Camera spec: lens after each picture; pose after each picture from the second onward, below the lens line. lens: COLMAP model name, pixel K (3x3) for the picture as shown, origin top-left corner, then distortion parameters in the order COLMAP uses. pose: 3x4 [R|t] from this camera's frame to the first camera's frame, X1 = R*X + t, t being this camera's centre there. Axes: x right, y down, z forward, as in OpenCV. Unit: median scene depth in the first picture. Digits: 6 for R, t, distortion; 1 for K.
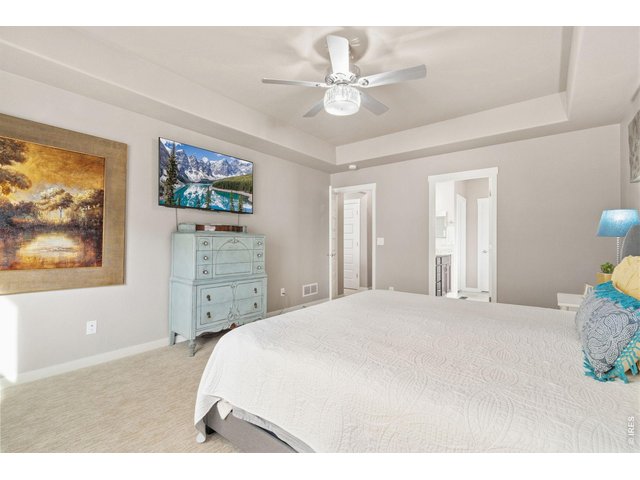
lens RADIAL K [[291.0, 0, 320.5], [0, 291.0, 240.6], [0, 0, 1]] dist [-0.003442, 0.000120]
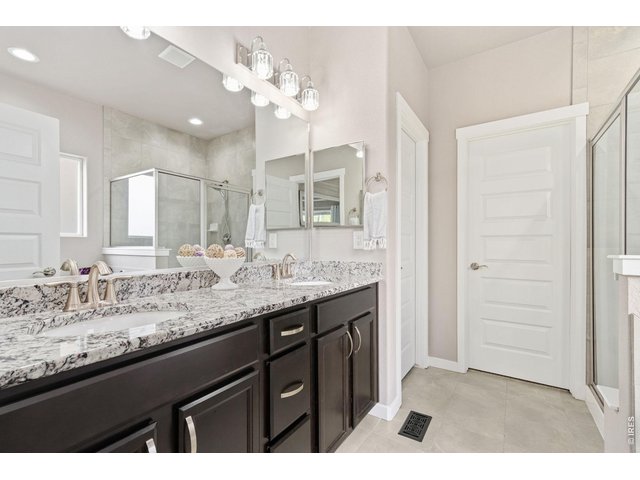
lens RADIAL K [[291.0, 0, 319.8], [0, 291.0, 241.0], [0, 0, 1]] dist [-0.003442, 0.000120]
pose [[0.996508, -0.004428, 0.083378, 0.329823], [0.004180, 0.999986, 0.003148, 0.002689], [-0.083391, -0.002788, 0.996513, 0.635946]]
